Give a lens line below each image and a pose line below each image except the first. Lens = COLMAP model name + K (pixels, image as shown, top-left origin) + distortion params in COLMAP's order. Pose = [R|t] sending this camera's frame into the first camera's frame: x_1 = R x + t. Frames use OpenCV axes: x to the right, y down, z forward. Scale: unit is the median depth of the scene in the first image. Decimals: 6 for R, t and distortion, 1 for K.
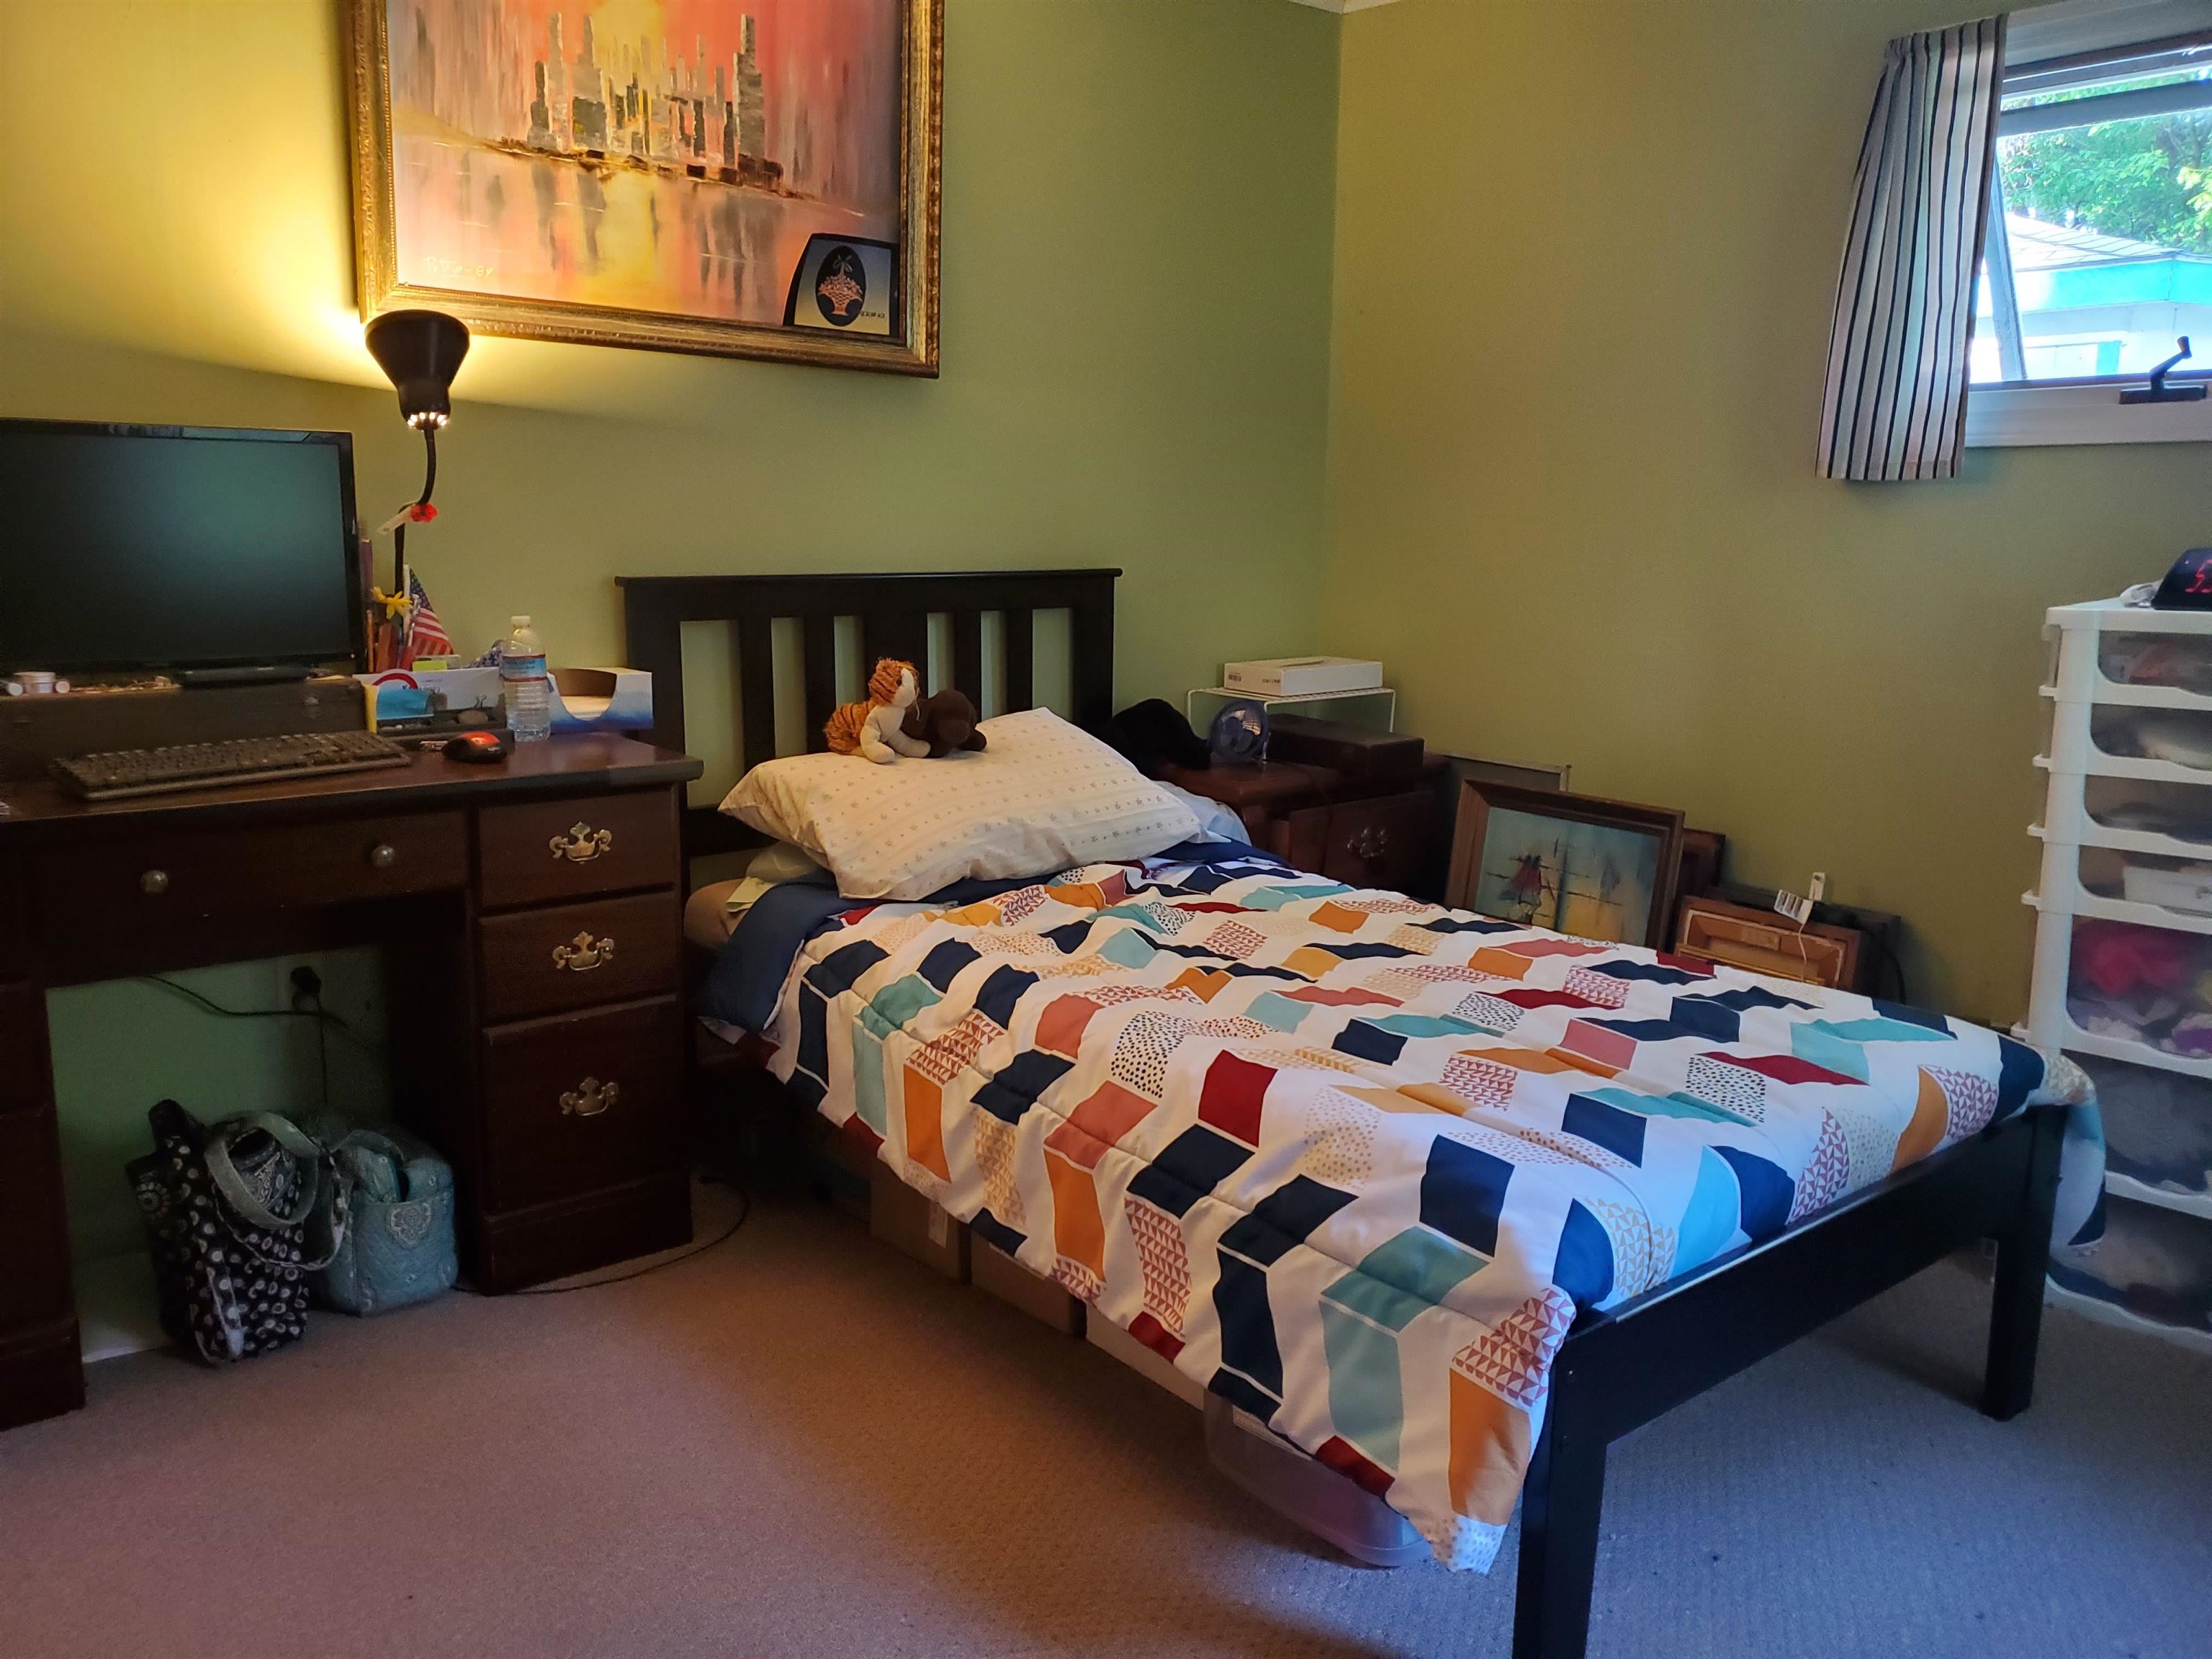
lens RADIAL K [[1660.9, 0, 1106.0], [0, 1660.9, 829.5], [0, 0, 1]] dist [0.086823, -0.071412]
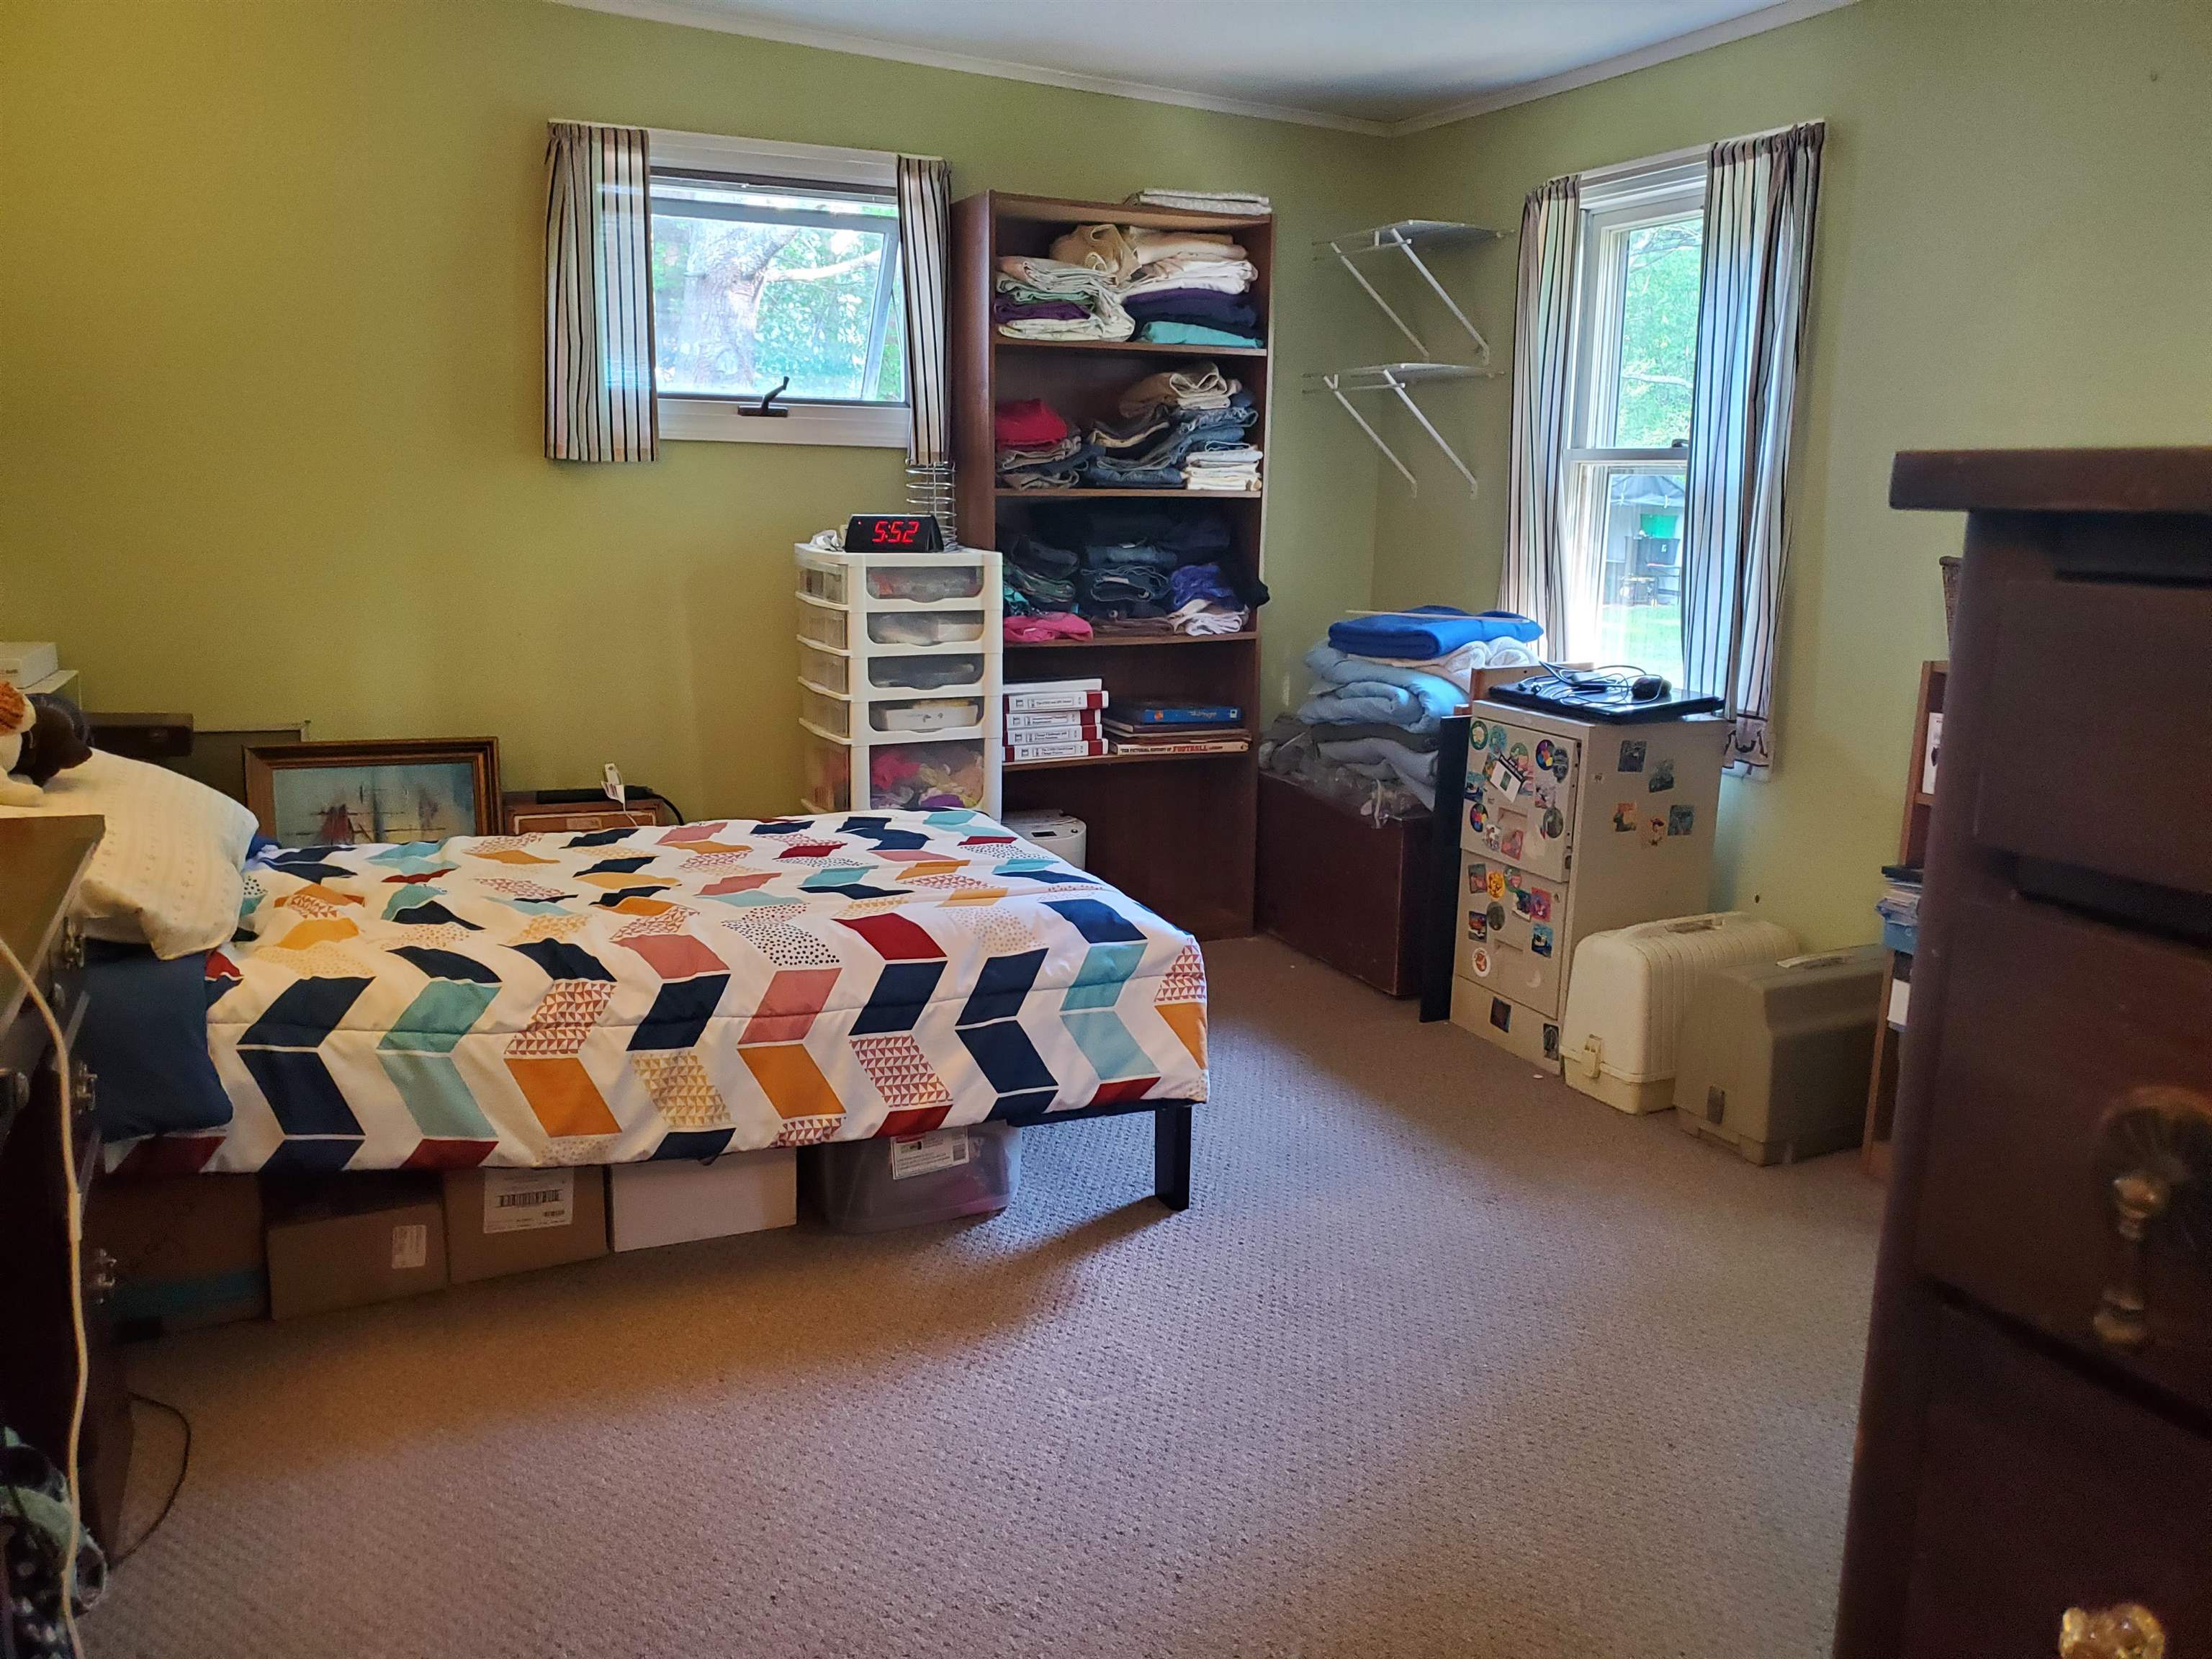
lens RADIAL K [[1717.8, 0, 1098.2], [0, 1717.8, 870.9], [0, 0, 1]] dist [0.014356, -0.002432]
pose [[0.254765, -0.217038, 0.942332, -0.965606], [0.156894, 0.970852, 0.181190, -0.097732], [-0.954190, 0.101686, 0.281391, 0.357435]]
